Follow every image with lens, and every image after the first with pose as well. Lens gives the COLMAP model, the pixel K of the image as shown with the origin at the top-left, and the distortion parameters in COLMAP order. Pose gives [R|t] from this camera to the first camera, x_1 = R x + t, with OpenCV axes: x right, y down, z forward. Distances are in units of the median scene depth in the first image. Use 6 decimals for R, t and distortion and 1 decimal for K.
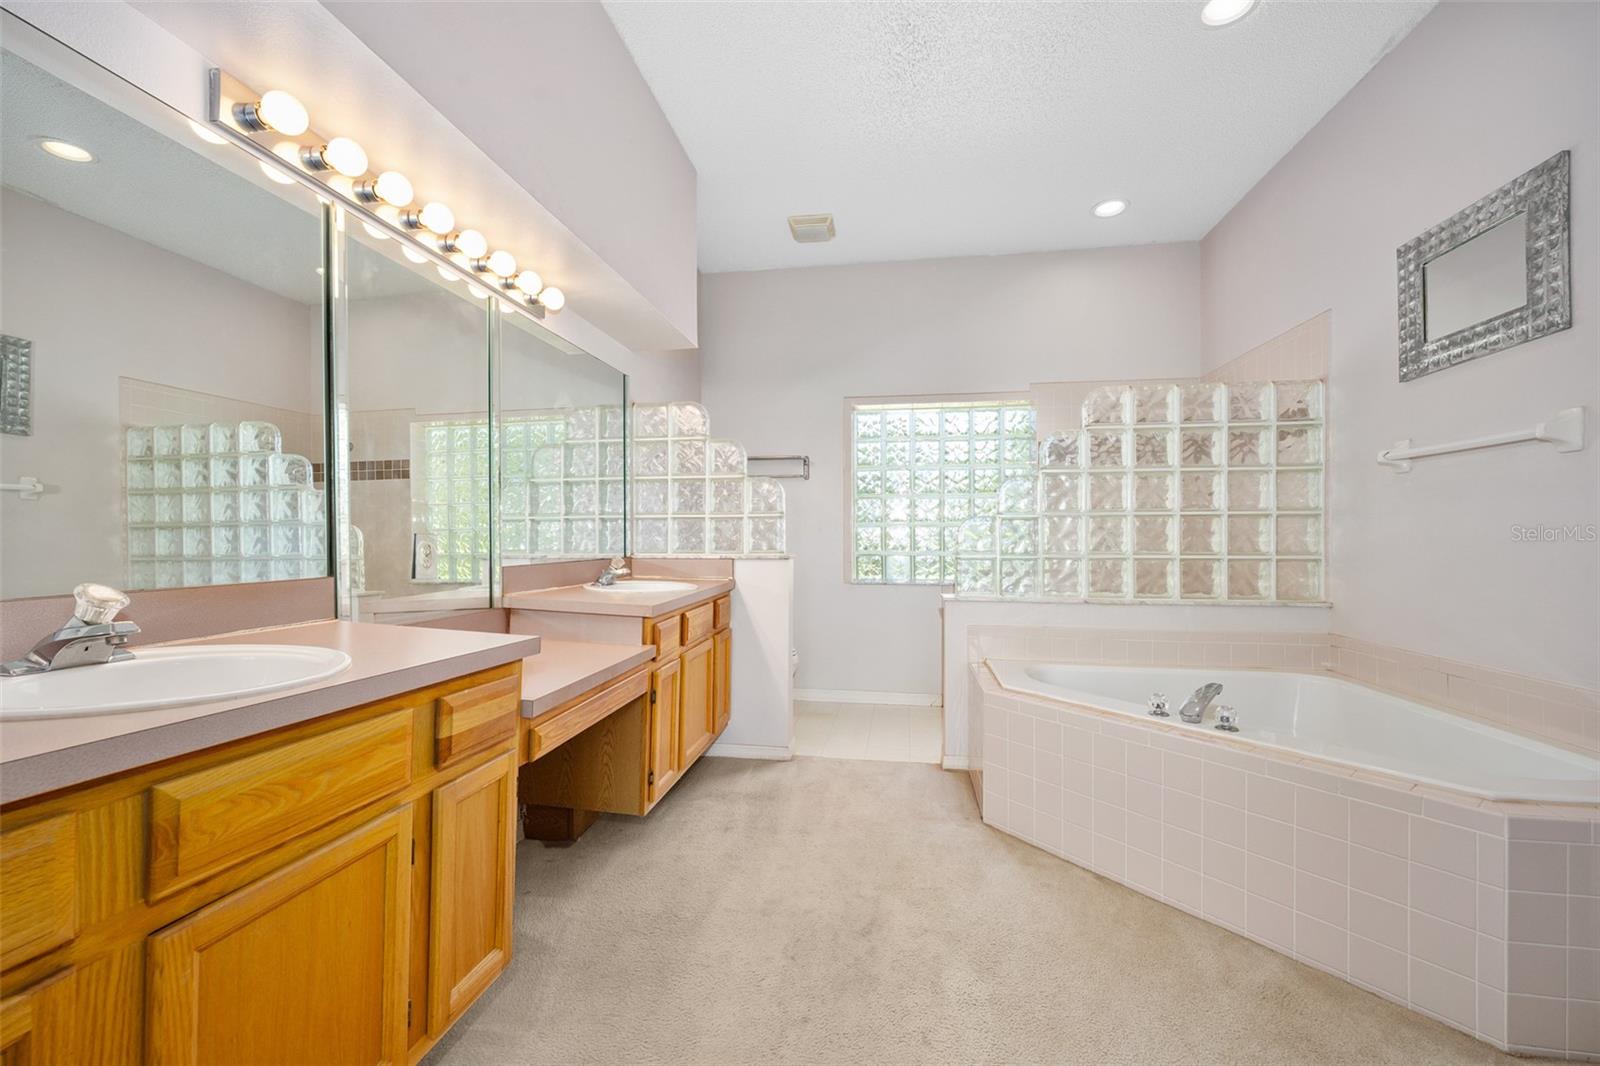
lens RADIAL K [[646.8, 0, 797.6], [0, 646.8, 537.0], [0, 0, 1]] dist [0.000011, 0.000072]
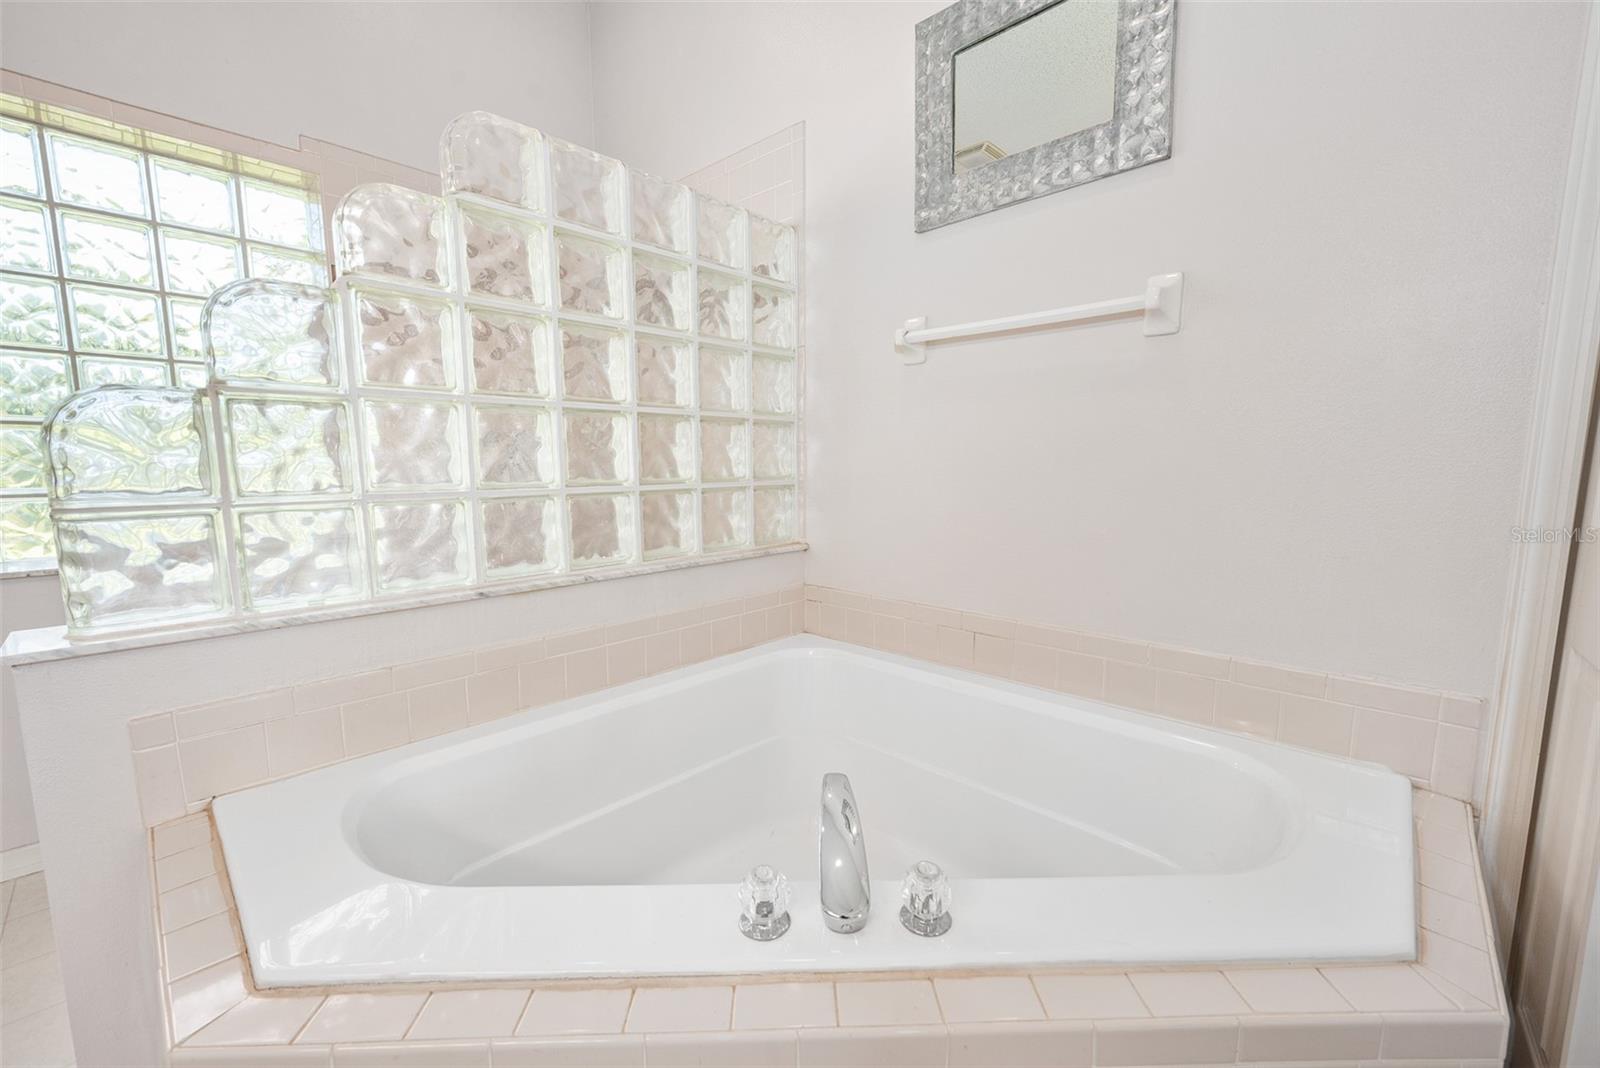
lens RADIAL K [[646.8, 0, 797.6], [0, 646.8, 538.0], [0, 0, 1]] dist [0.000011, 0.000072]
pose [[0.572194, -0.098627, 0.814166, 0.204009], [0.000286, 0.992766, 0.120062, 0.006073], [-0.820118, -0.068465, 0.568083, 0.553658]]
